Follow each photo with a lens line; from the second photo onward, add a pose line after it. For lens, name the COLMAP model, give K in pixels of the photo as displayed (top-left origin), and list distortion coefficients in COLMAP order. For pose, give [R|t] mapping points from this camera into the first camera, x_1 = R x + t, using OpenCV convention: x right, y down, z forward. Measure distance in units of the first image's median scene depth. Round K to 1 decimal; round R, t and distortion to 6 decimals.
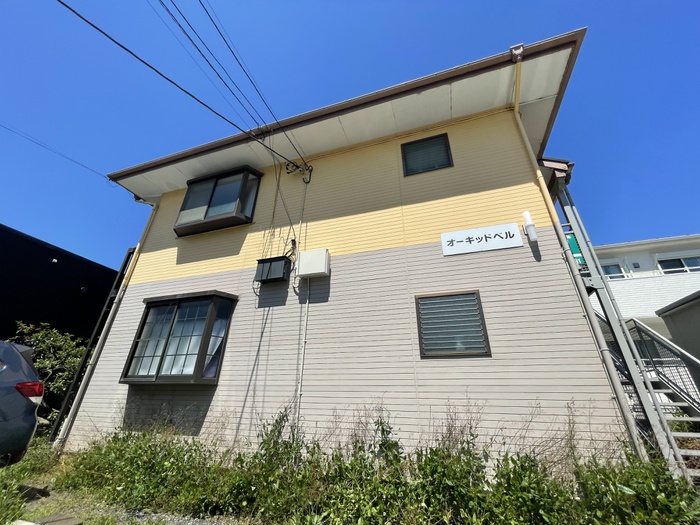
lens RADIAL K [[284.8, 0, 346.9], [0, 284.8, 260.6], [0, 0, 1]] dist [-0.001359, 0.000001]
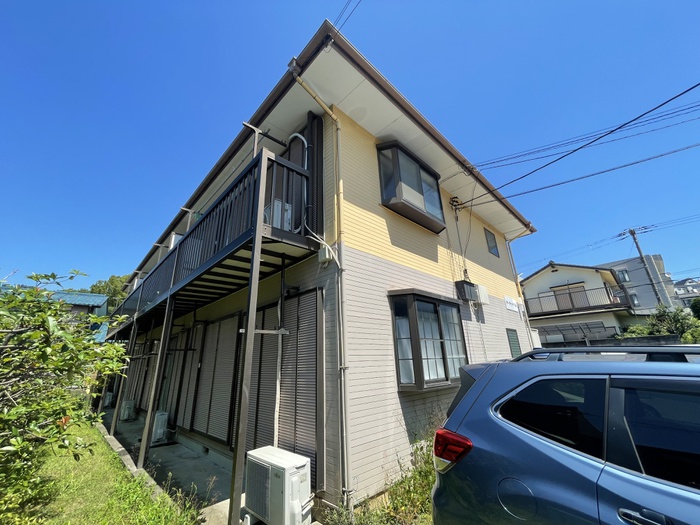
lens RADIAL K [[284.8, 0, 346.9], [0, 284.8, 260.6], [0, 0, 1]] dist [-0.001359, 0.000001]
pose [[0.465059, 0.269844, 0.843151, -1.874732], [-0.360593, 0.927564, -0.097966, 0.260217], [-0.808512, -0.258475, 0.528676, 0.912146]]
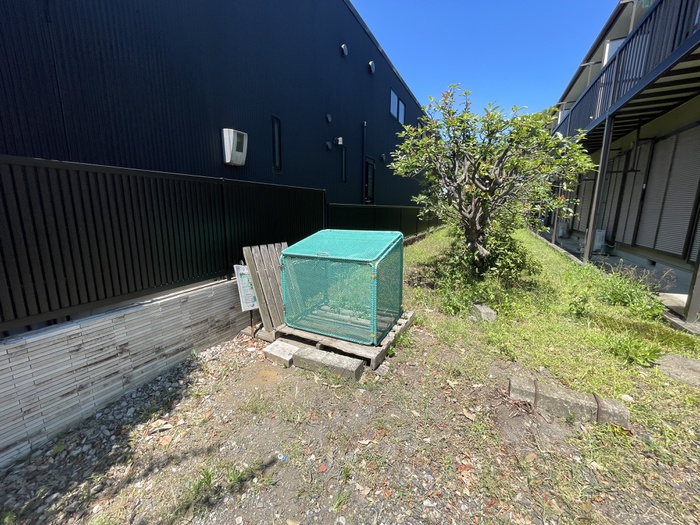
lens RADIAL K [[284.8, 0, 346.9], [0, 284.8, 260.6], [0, 0, 1]] dist [-0.001359, 0.000001]
pose [[0.990371, 0.017399, -0.137342, -2.268767], [0.069198, 0.797036, 0.599955, 0.228508], [0.119905, -0.603681, 0.788157, 0.471297]]
